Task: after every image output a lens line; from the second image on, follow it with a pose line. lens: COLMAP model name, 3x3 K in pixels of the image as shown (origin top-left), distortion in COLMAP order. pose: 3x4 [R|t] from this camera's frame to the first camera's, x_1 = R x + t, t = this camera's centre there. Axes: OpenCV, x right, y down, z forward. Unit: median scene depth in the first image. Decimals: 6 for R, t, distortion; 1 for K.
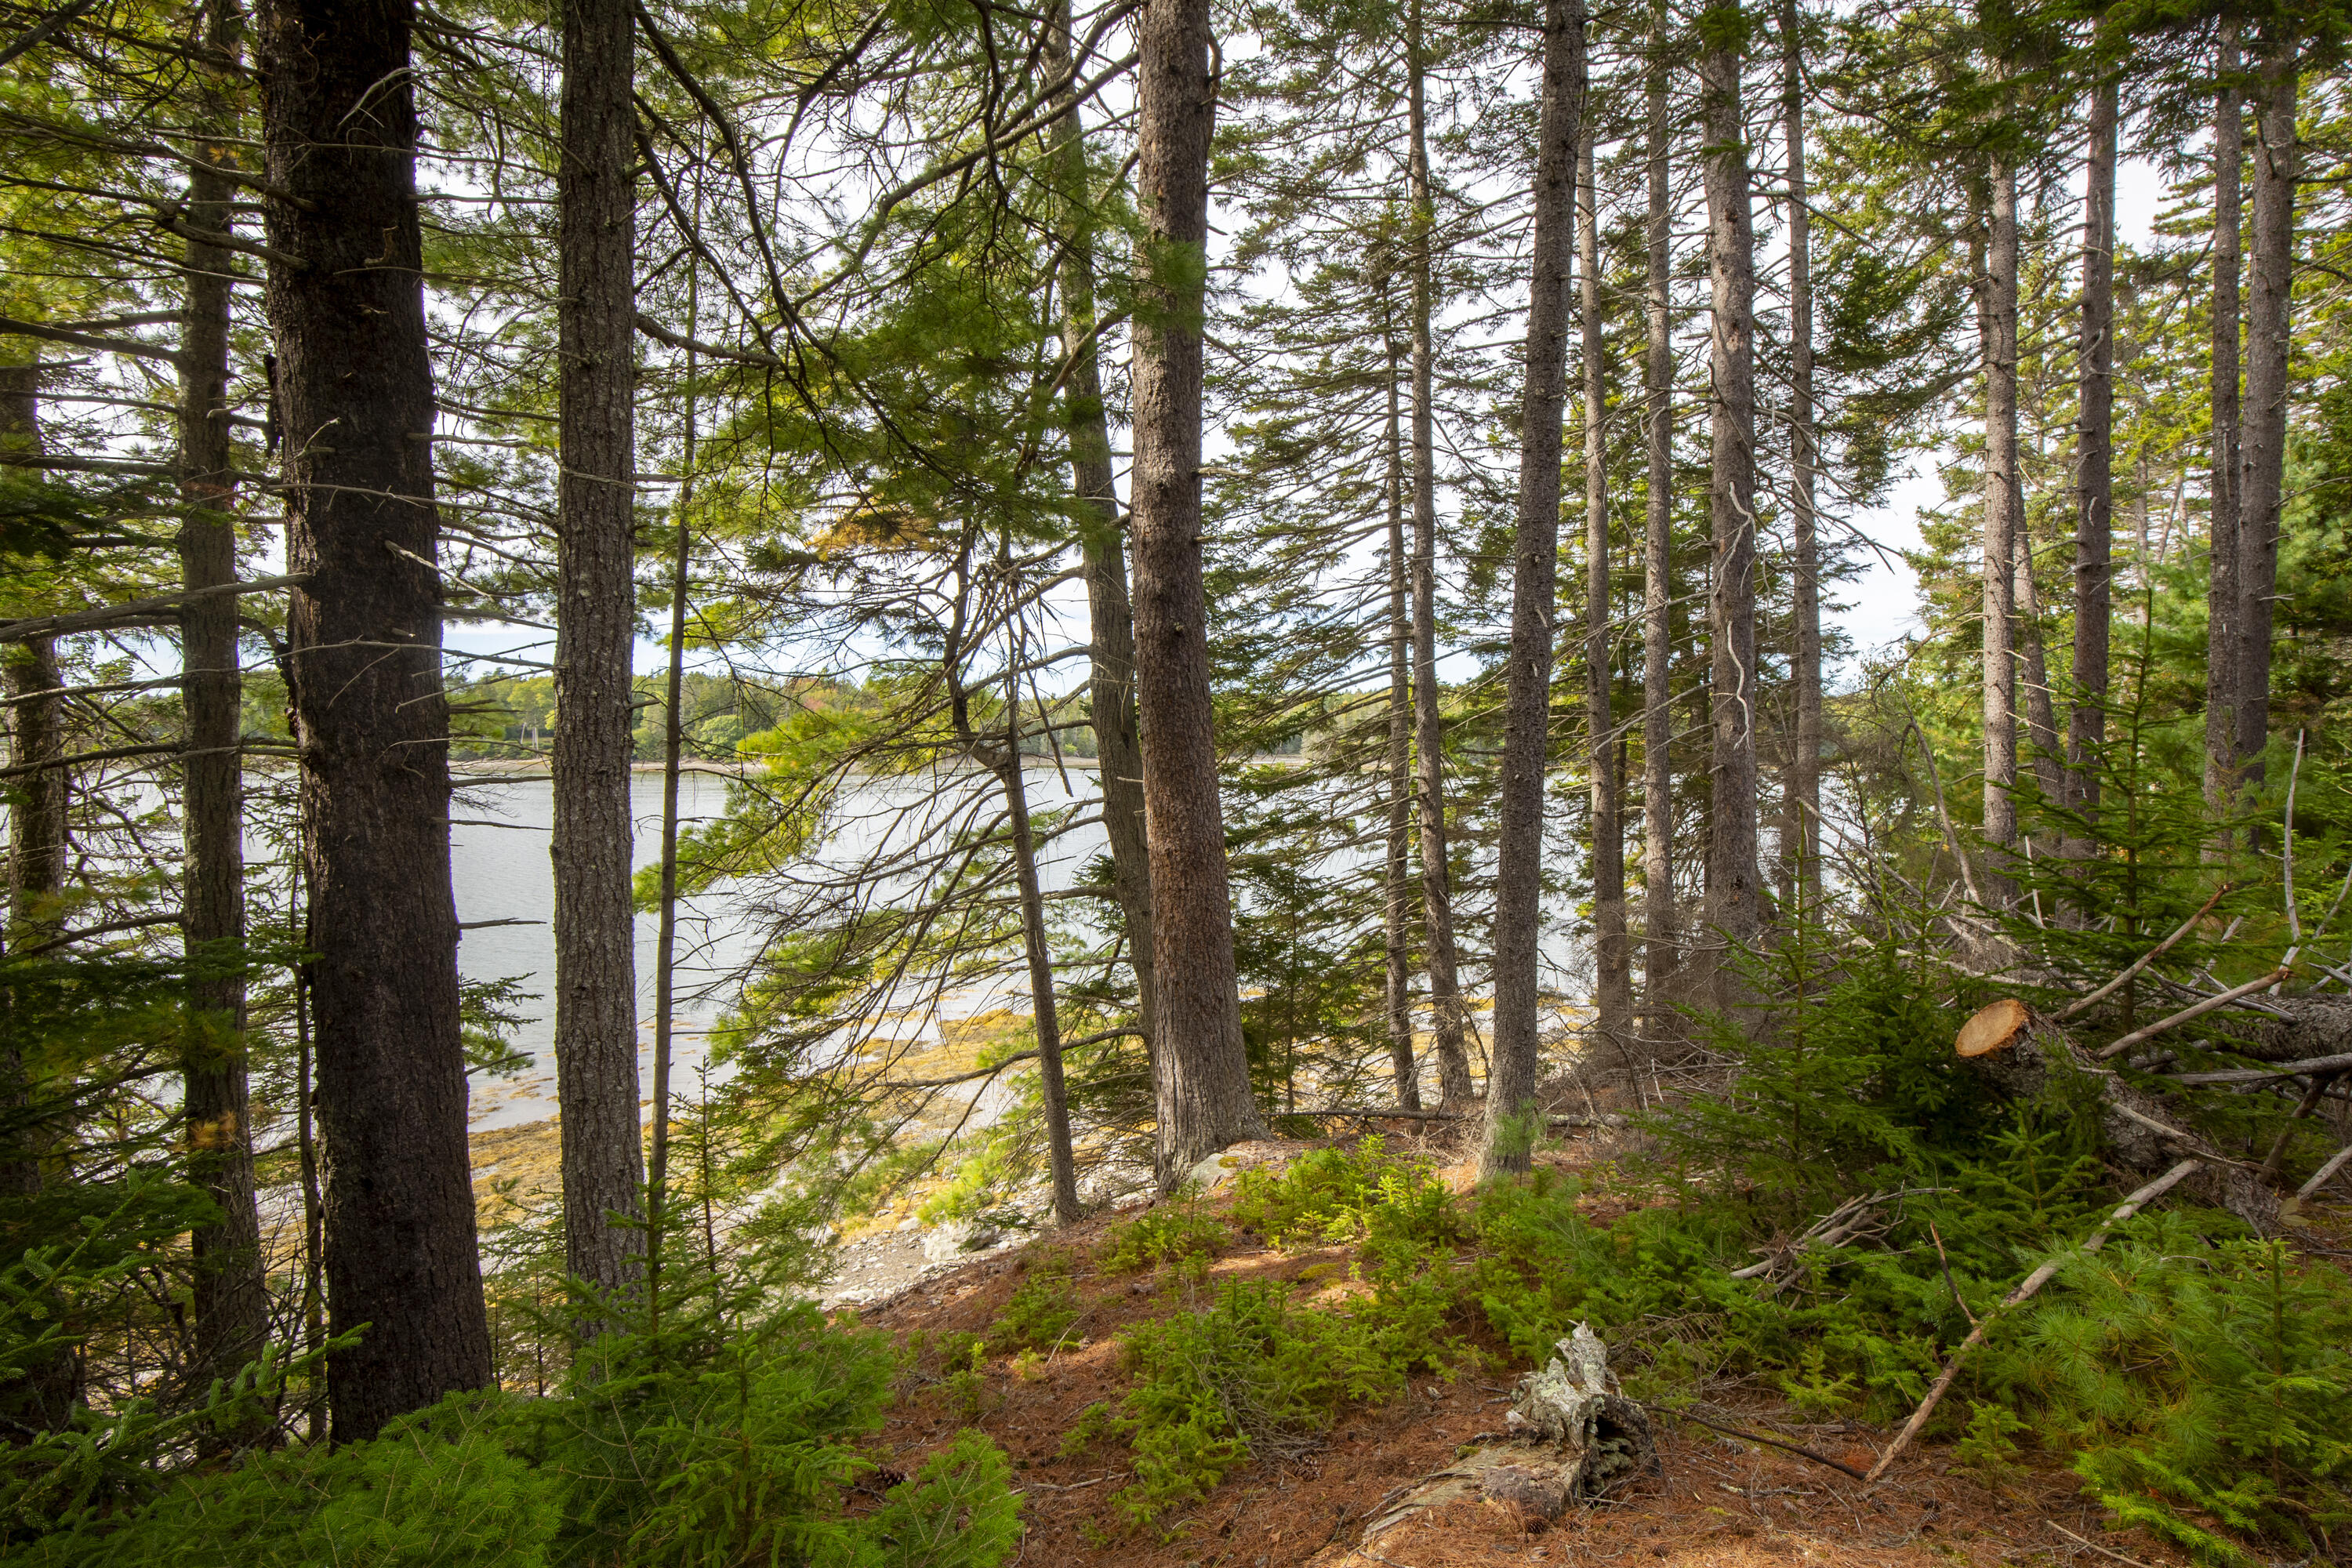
lens RADIAL K [[1102.0, 0, 1161.2], [0, 1102.0, 759.8], [0, 0, 1]] dist [-0.019460, 0.000263]
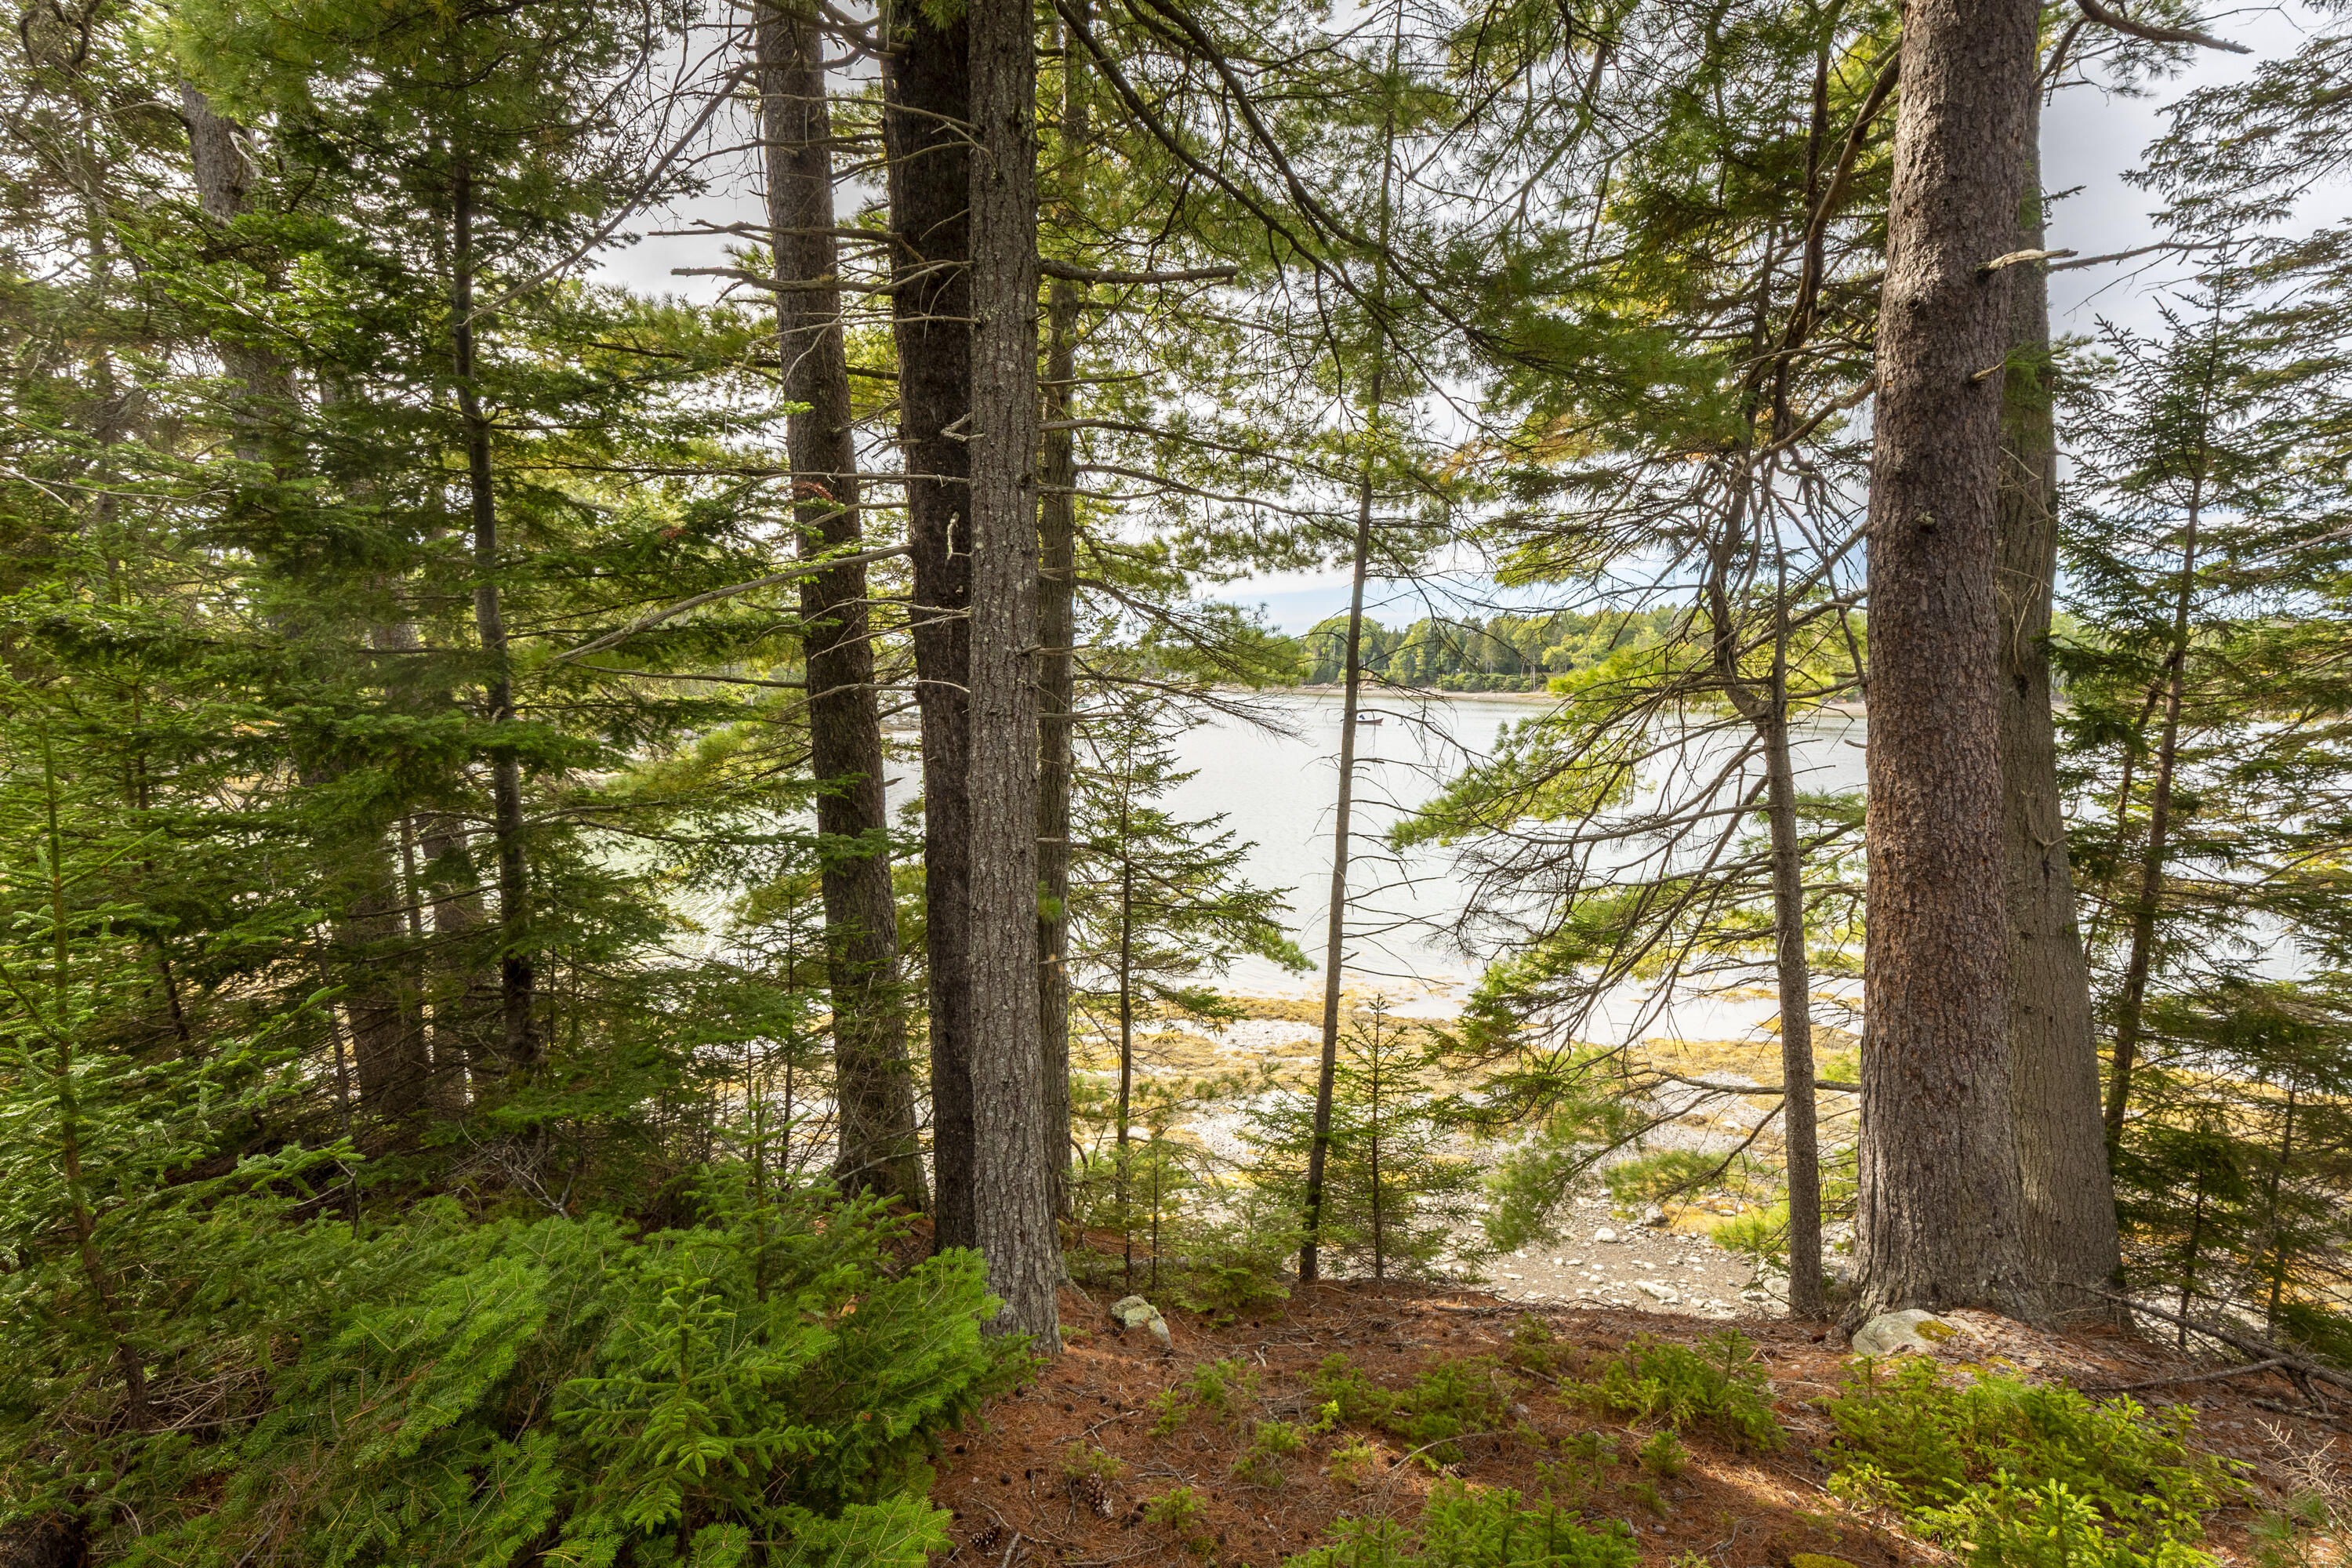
lens RADIAL K [[1102.0, 0, 1161.2], [0, 1102.0, 759.8], [0, 0, 1]] dist [-0.019460, 0.000263]
pose [[0.638265, 0.066548, -0.766935, 0.181234], [-0.024774, 0.997516, 0.065939, -0.005352], [0.769418, -0.023086, 0.638328, 0.176302]]
